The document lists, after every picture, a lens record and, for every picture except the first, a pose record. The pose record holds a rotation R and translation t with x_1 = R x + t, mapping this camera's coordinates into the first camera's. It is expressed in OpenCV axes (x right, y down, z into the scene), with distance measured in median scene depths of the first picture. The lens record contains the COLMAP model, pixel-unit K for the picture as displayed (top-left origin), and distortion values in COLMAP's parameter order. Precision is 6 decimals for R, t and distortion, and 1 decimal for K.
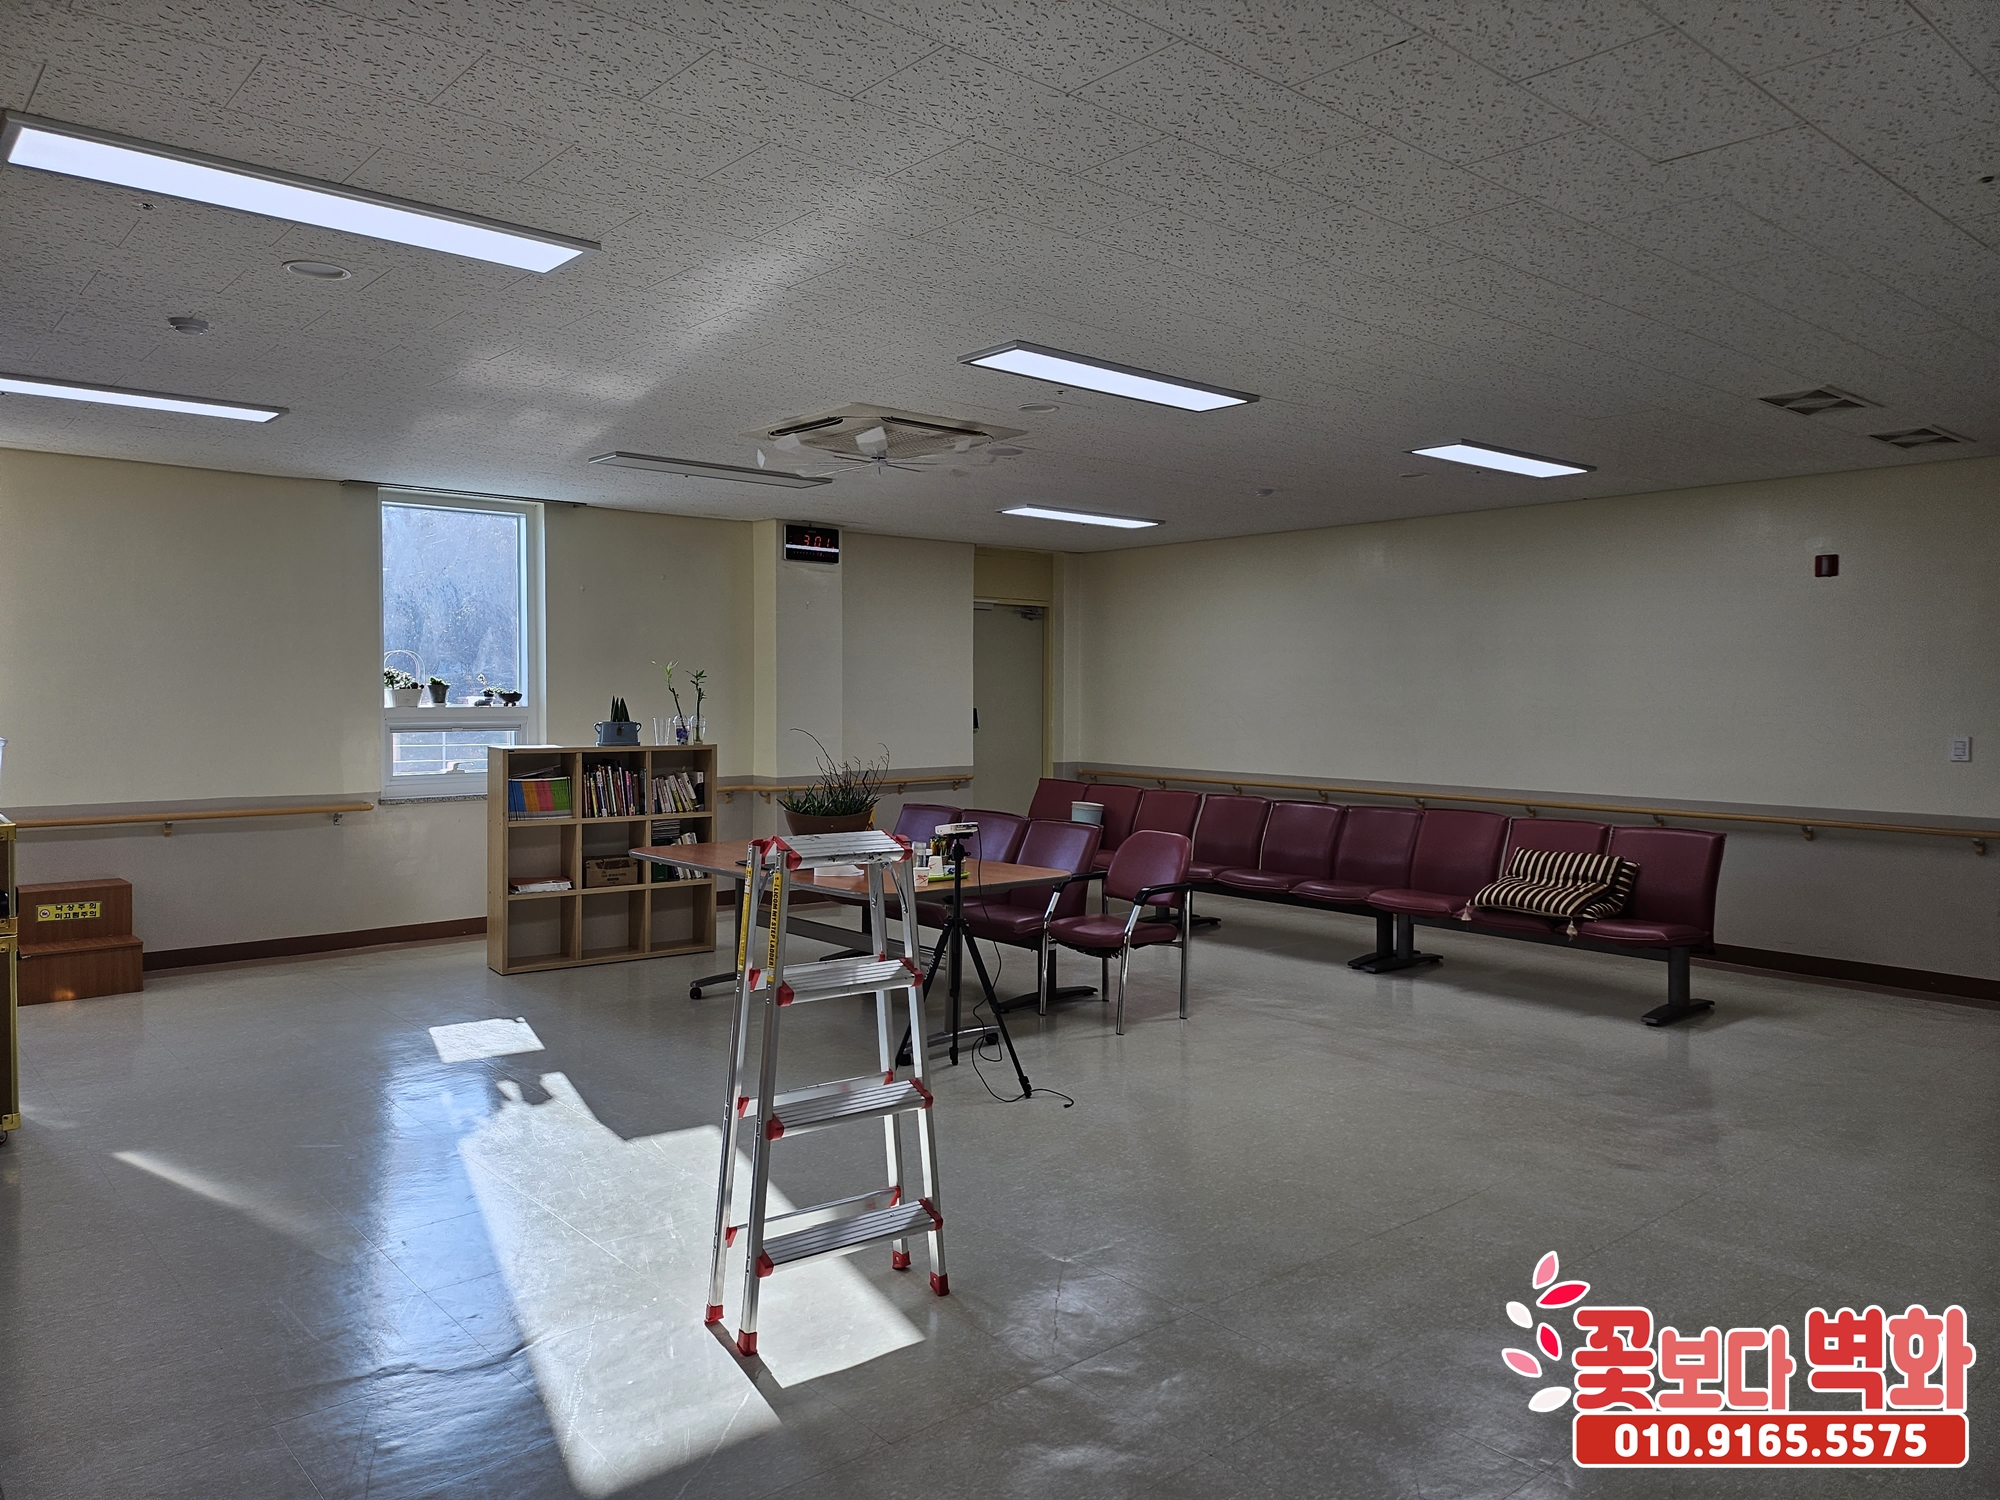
lens RADIAL K [[1403.7, 0, 1013.5], [0, 1403.7, 720.4], [0, 0, 1]] dist [0.070011, -0.064633]
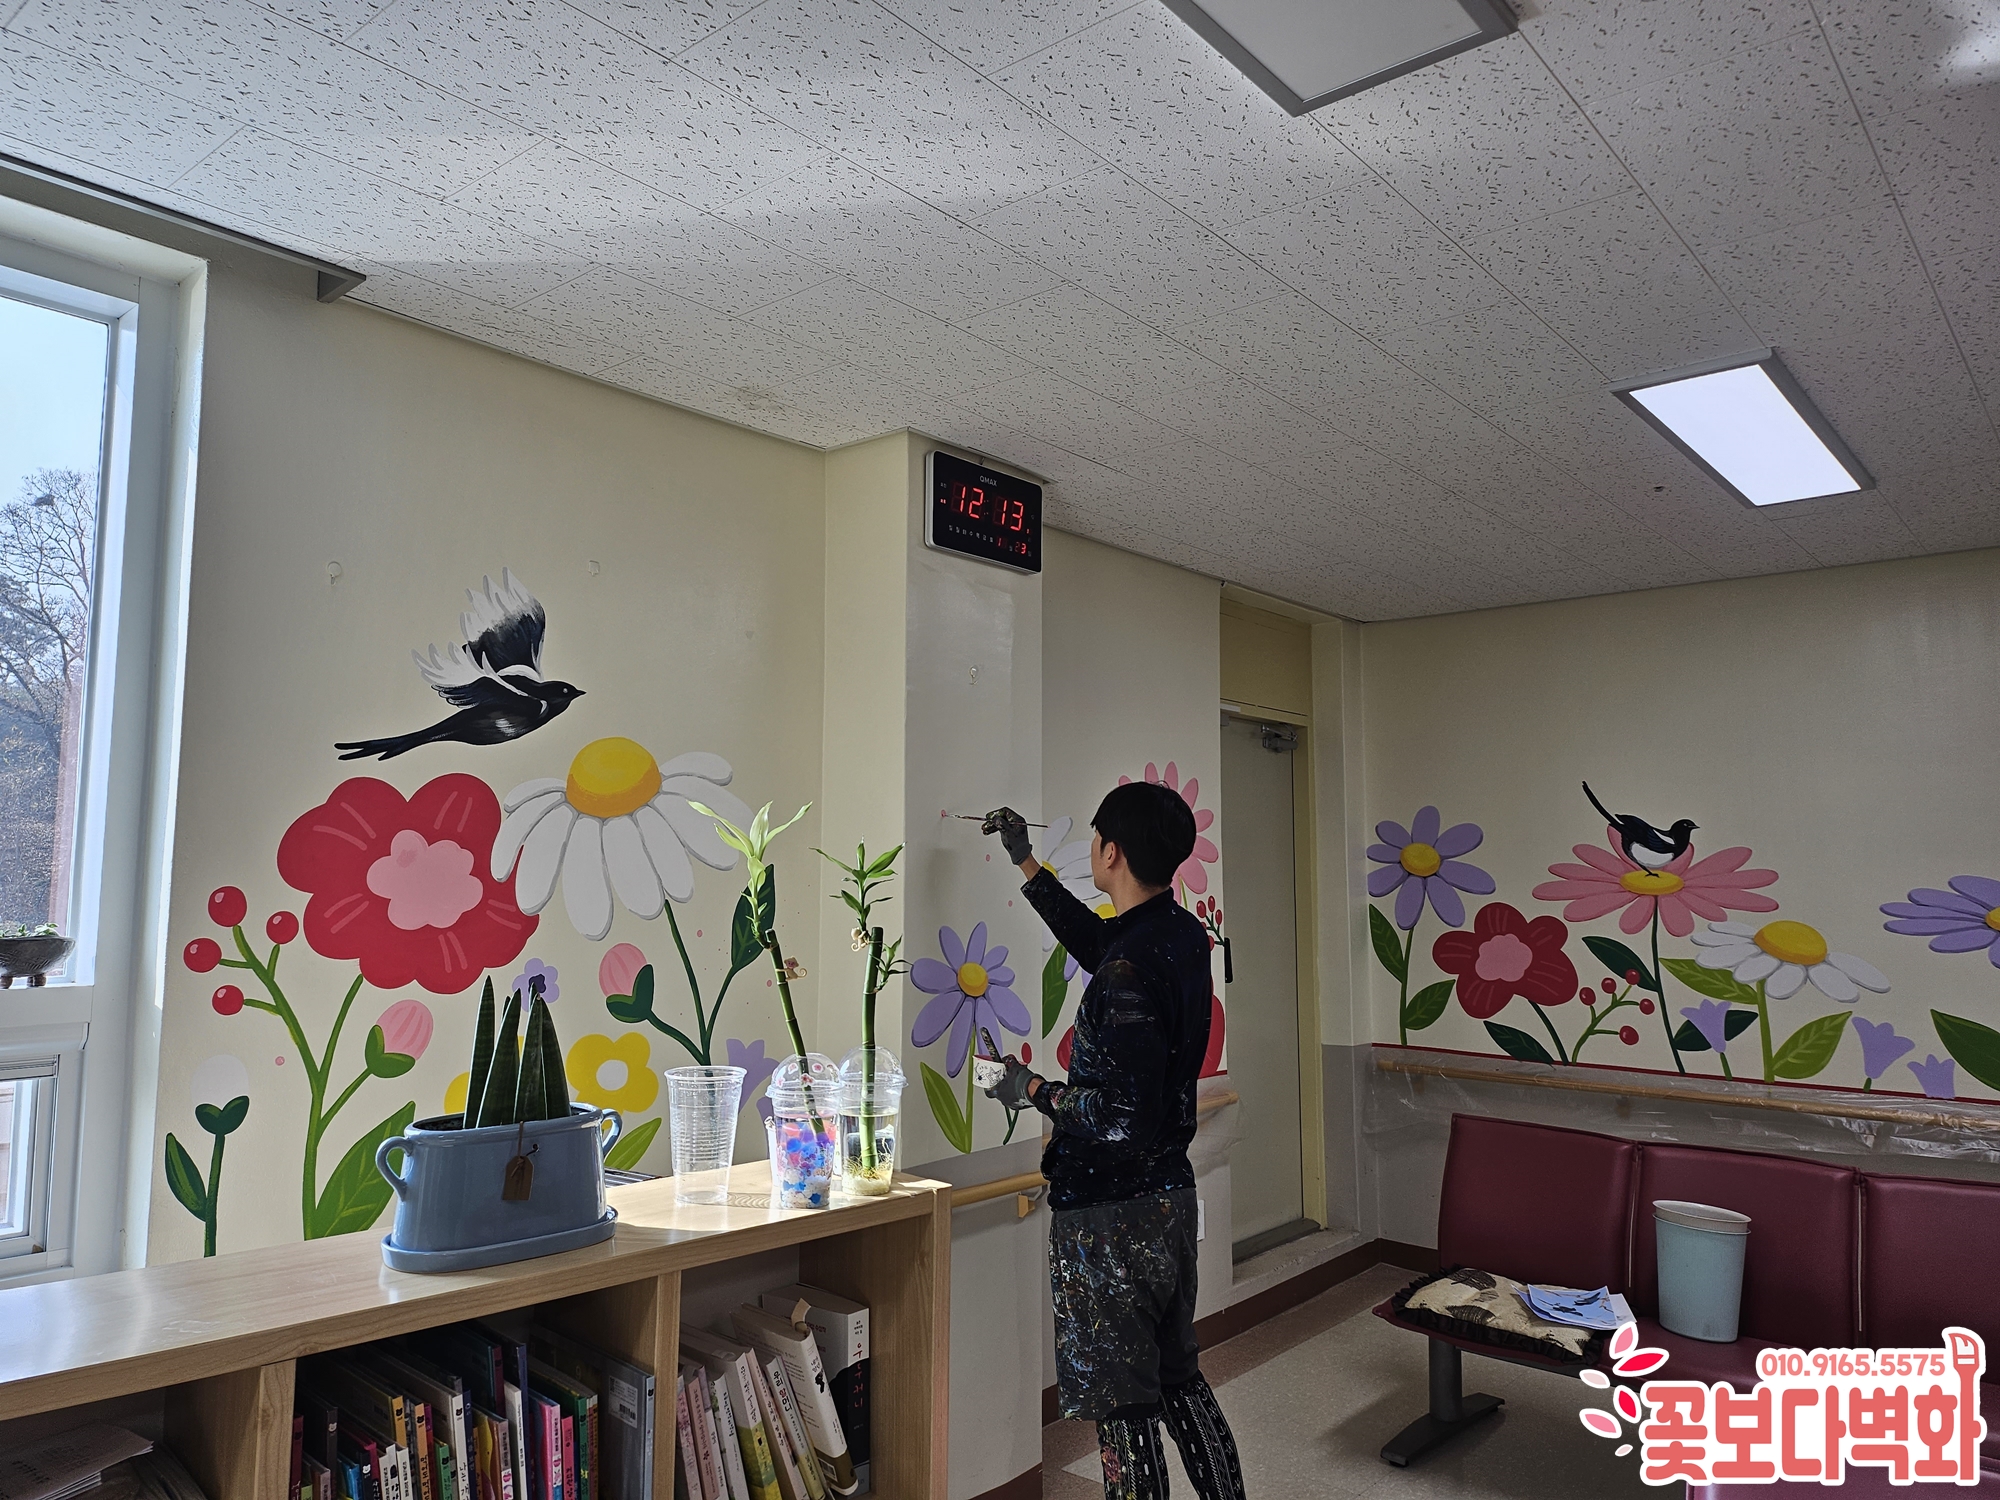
lens RADIAL K [[1403.7, 0, 983.1], [0, 1403.7, 725.1], [0, 0, 1]] dist [0.070011, -0.064633]
pose [[0.988401, 0.016678, 0.150948, -0.428671], [0.002731, 0.991838, -0.127472, -0.047070], [-0.151842, 0.126405, 0.980289, 1.380924]]
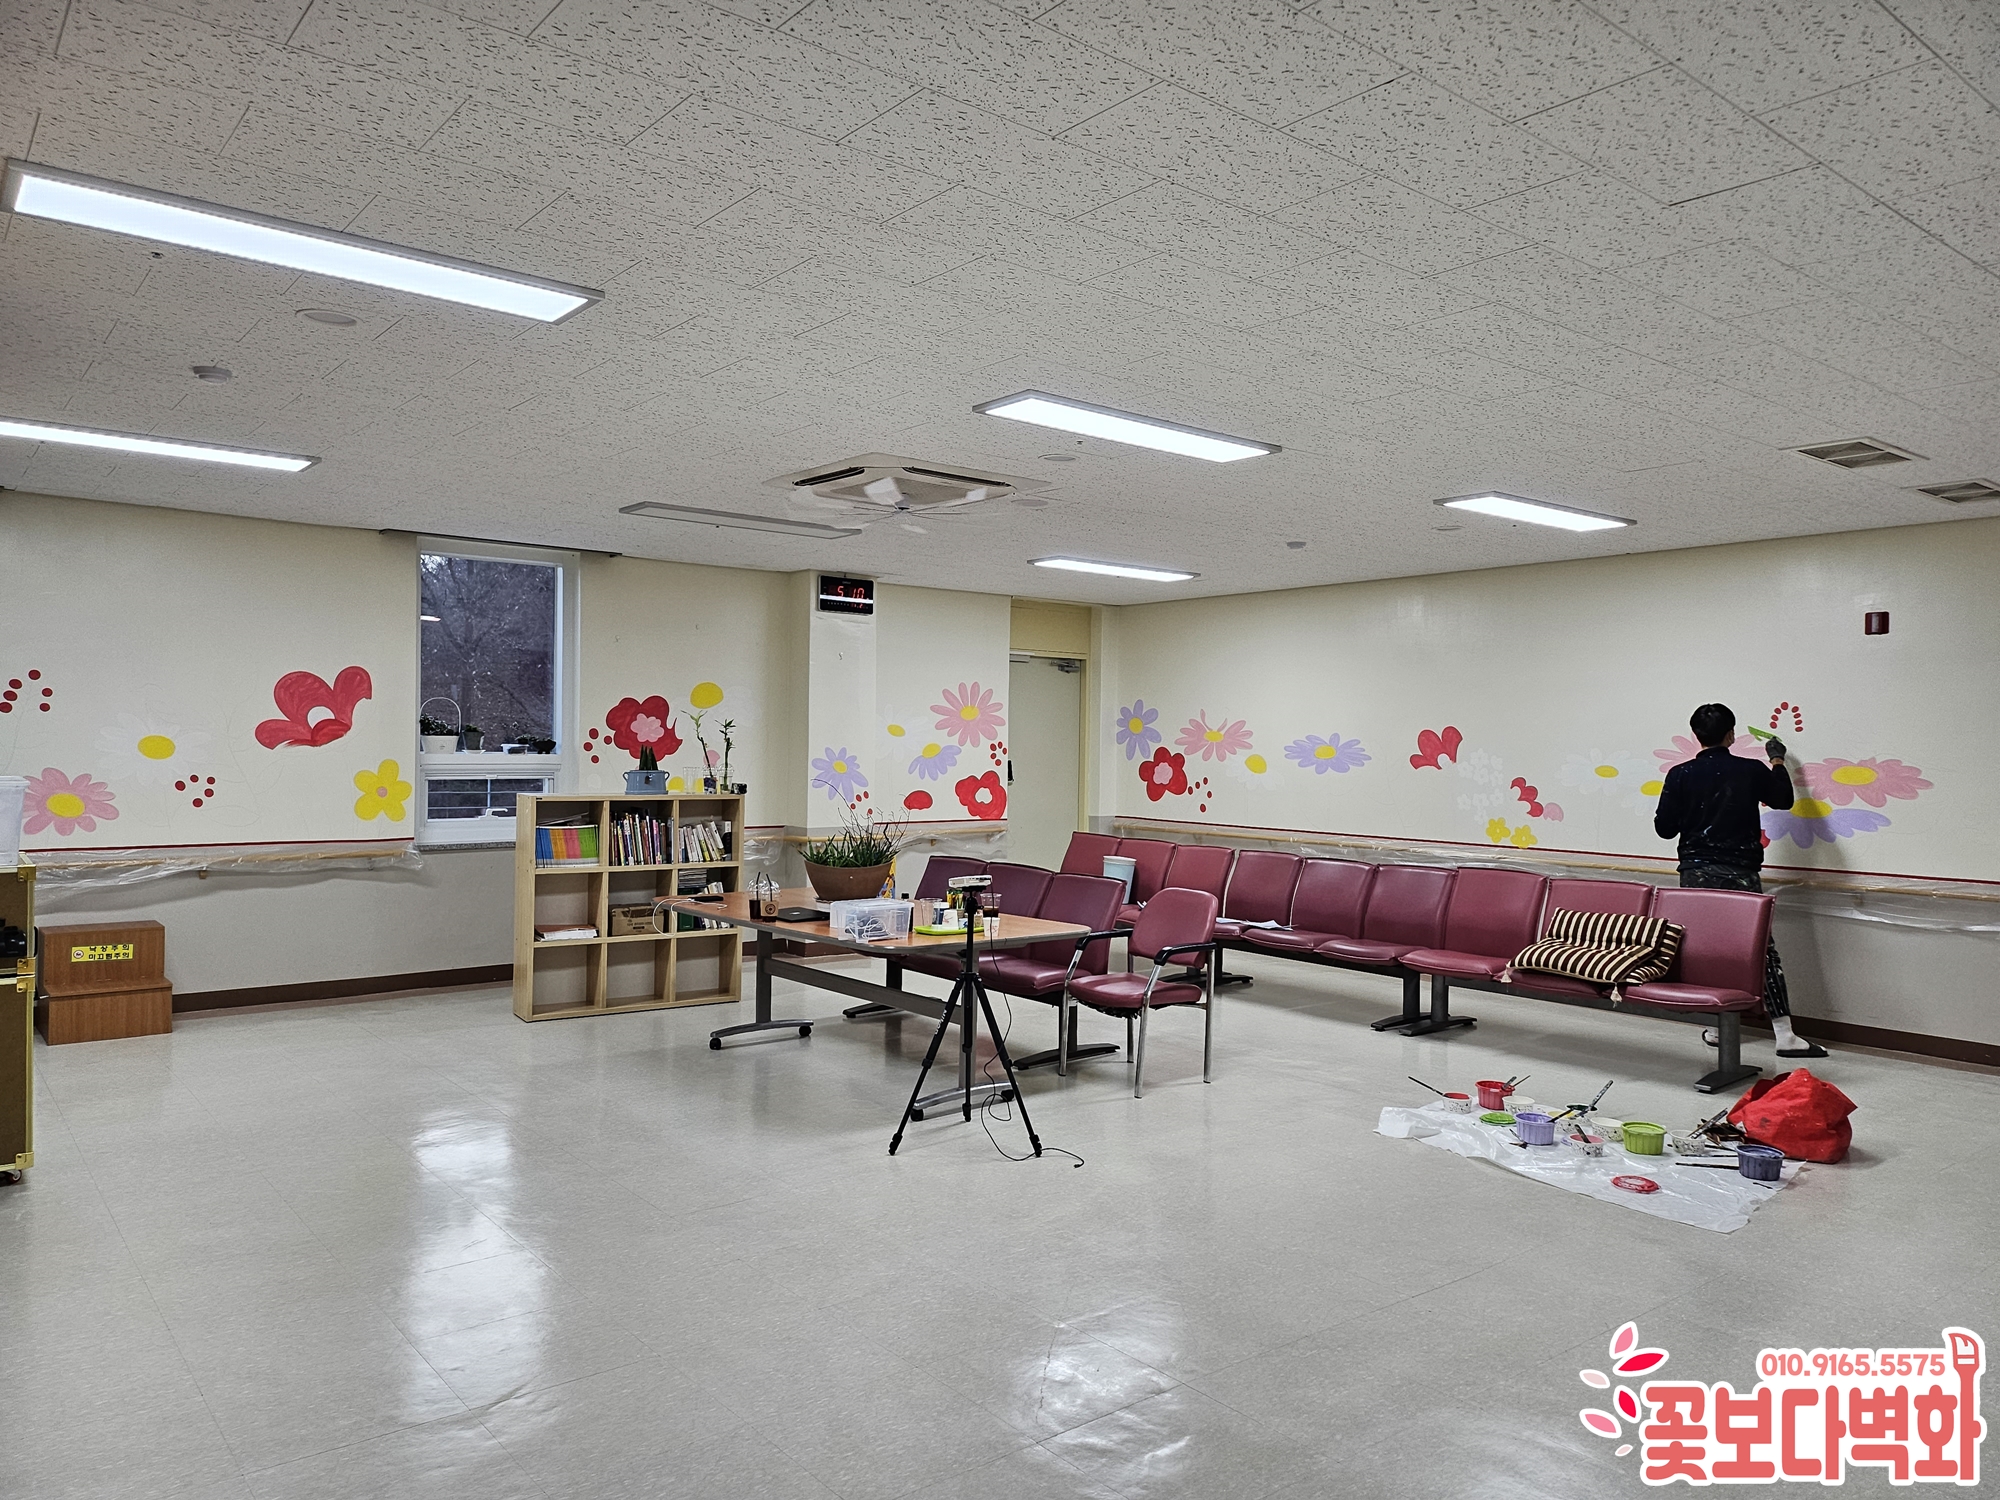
lens RADIAL K [[1403.7, 0, 1016.7], [0, 1403.7, 749.4], [0, 0, 1]] dist [0.070011, -0.064633]
pose [[0.999331, 0.009878, -0.035214, 0.031067], [-0.010486, 0.999798, -0.017126, 0.000793], [0.035038, 0.017484, 0.999233, 0.012753]]
